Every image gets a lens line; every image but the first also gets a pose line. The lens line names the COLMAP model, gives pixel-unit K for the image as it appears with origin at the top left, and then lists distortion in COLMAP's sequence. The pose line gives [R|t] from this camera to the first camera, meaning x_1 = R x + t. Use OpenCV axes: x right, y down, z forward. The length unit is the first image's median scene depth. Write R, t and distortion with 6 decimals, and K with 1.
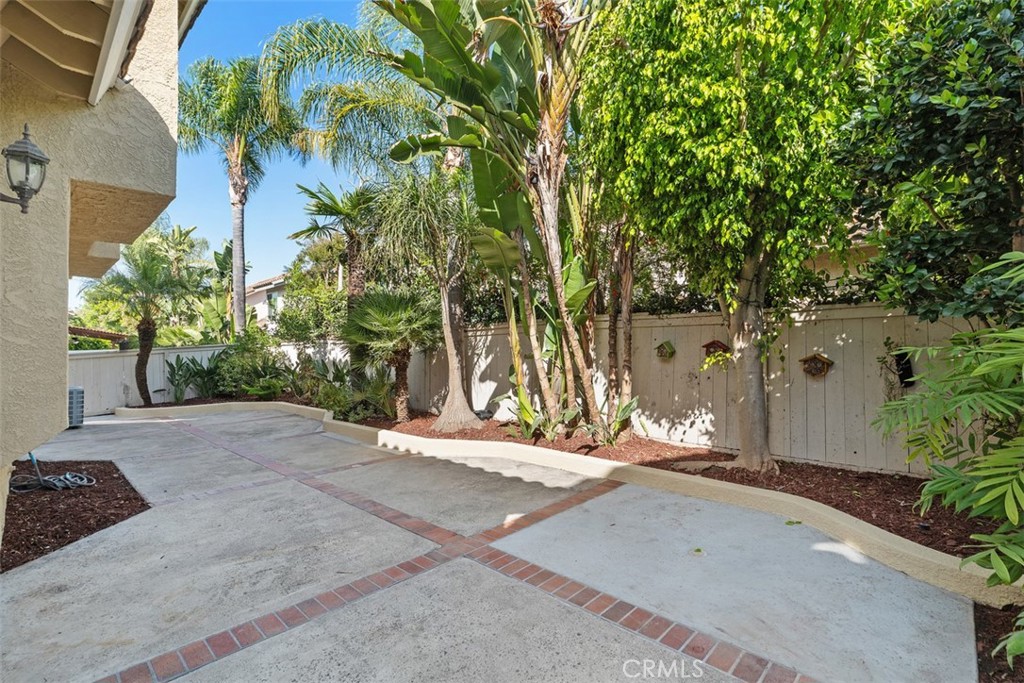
lens RADIAL K [[465.7, 0, 508.0], [0, 465.7, 344.7], [0, 0, 1]] dist [0.009899, -0.001451]
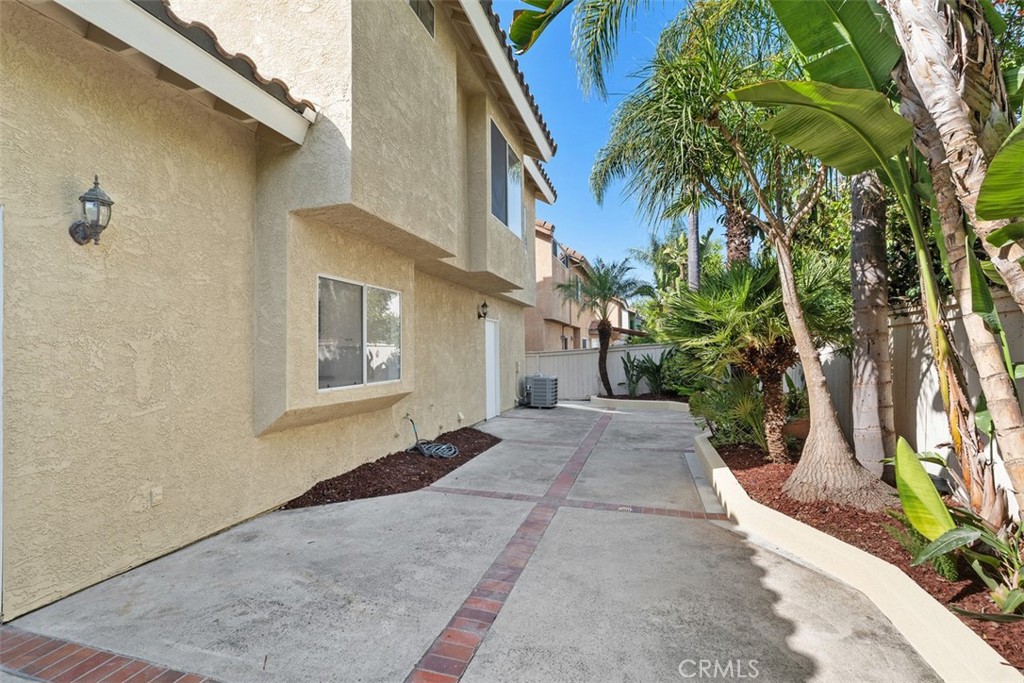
lens RADIAL K [[465.7, 0, 511.2], [0, 465.7, 337.0], [0, 0, 1]] dist [0.009899, -0.001451]
pose [[0.460751, -0.019181, -0.887322, 0.352918], [0.009093, 0.999816, -0.016891, 0.008920], [0.887483, -0.000286, 0.460840, 0.771376]]
